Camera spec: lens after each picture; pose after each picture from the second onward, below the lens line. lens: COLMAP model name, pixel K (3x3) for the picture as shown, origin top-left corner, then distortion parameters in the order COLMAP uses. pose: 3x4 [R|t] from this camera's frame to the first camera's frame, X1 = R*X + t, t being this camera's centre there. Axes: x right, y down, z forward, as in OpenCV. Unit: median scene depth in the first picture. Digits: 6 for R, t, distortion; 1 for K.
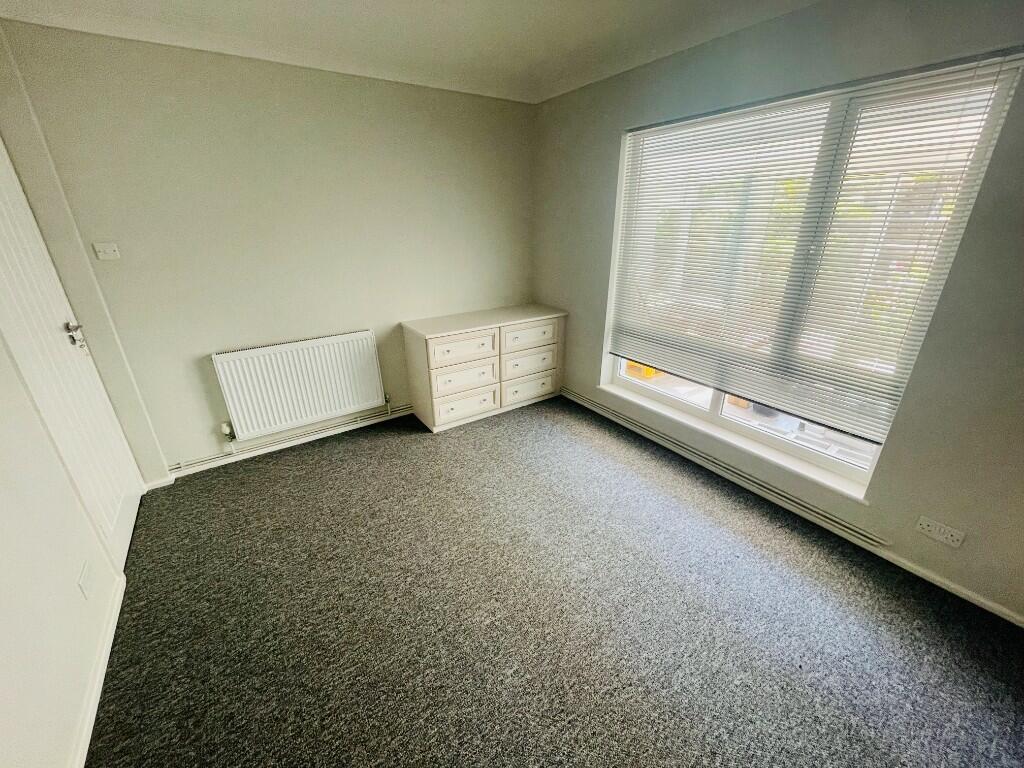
lens RADIAL K [[416.2, 0, 514.6], [0, 416.2, 389.1], [0, 0, 1]] dist [0.000286, -0.000316]
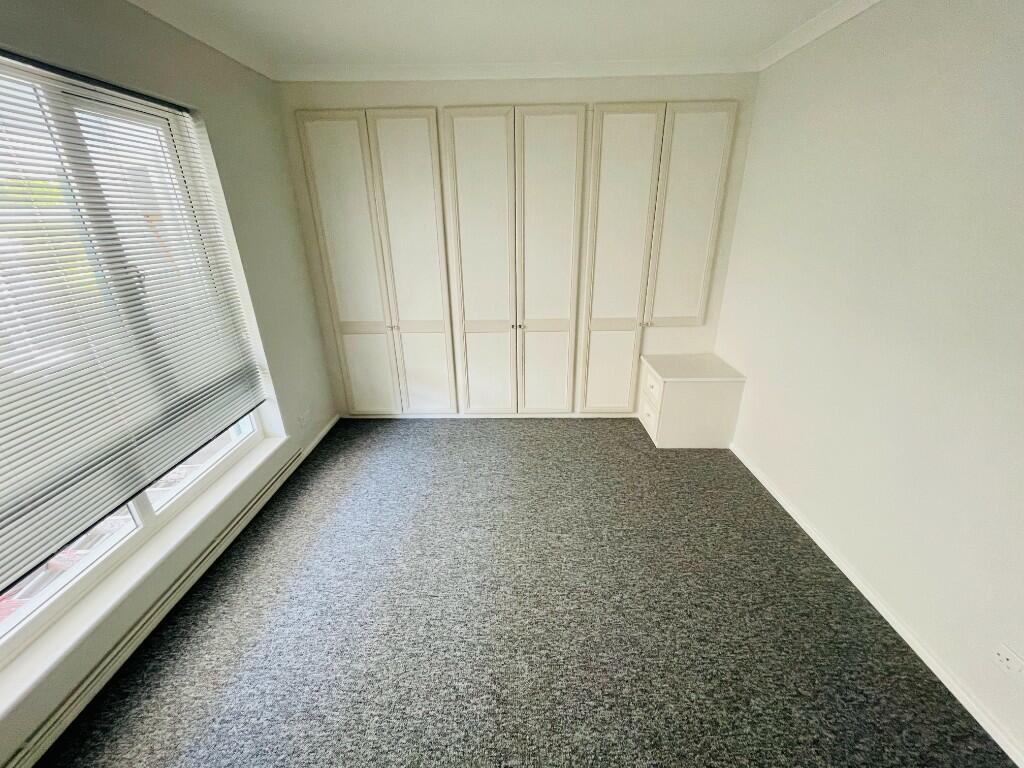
lens RADIAL K [[416.2, 0, 507.9], [0, 416.2, 387.3], [0, 0, 1]] dist [0.000286, -0.000316]
pose [[-0.816086, -0.199404, 0.542441, -0.436926], [0.242906, 0.733316, 0.635015, -0.526304], [-0.524405, 0.649989, -0.550012, 1.248416]]
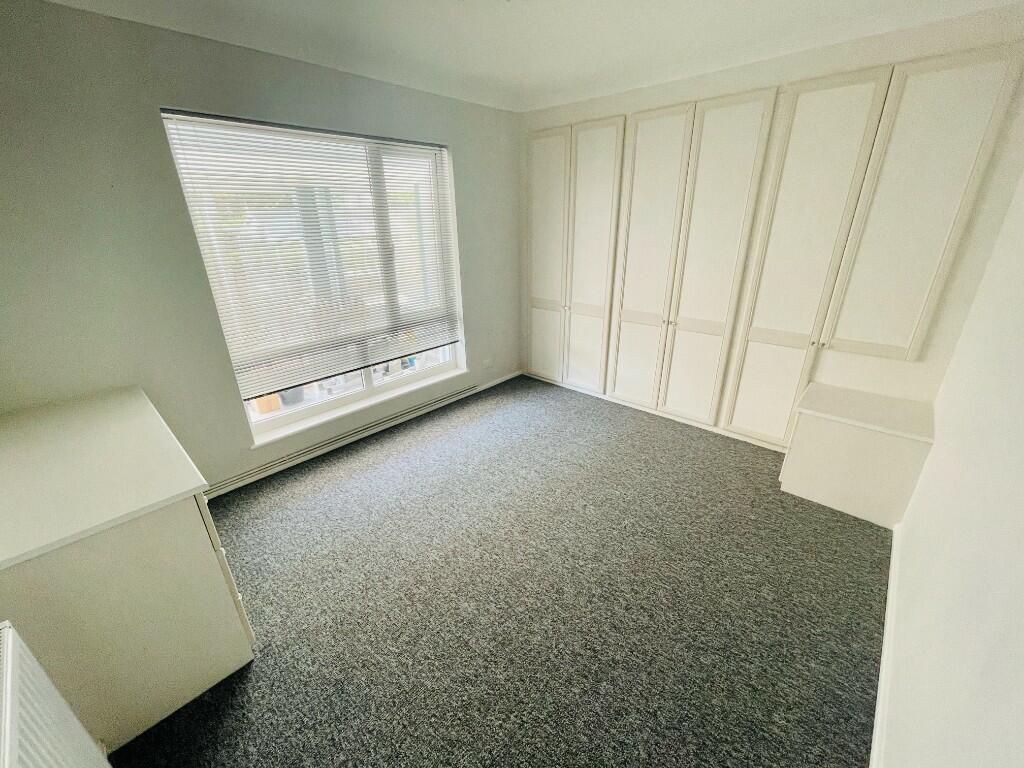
lens RADIAL K [[416.2, 0, 507.7], [0, 416.2, 385.6], [0, 0, 1]] dist [0.000286, -0.000316]
pose [[-0.225919, -0.352802, 0.908015, -0.932634], [0.392047, 0.820367, 0.416291, -0.388898], [-0.891774, 0.450032, -0.047021, 0.942712]]
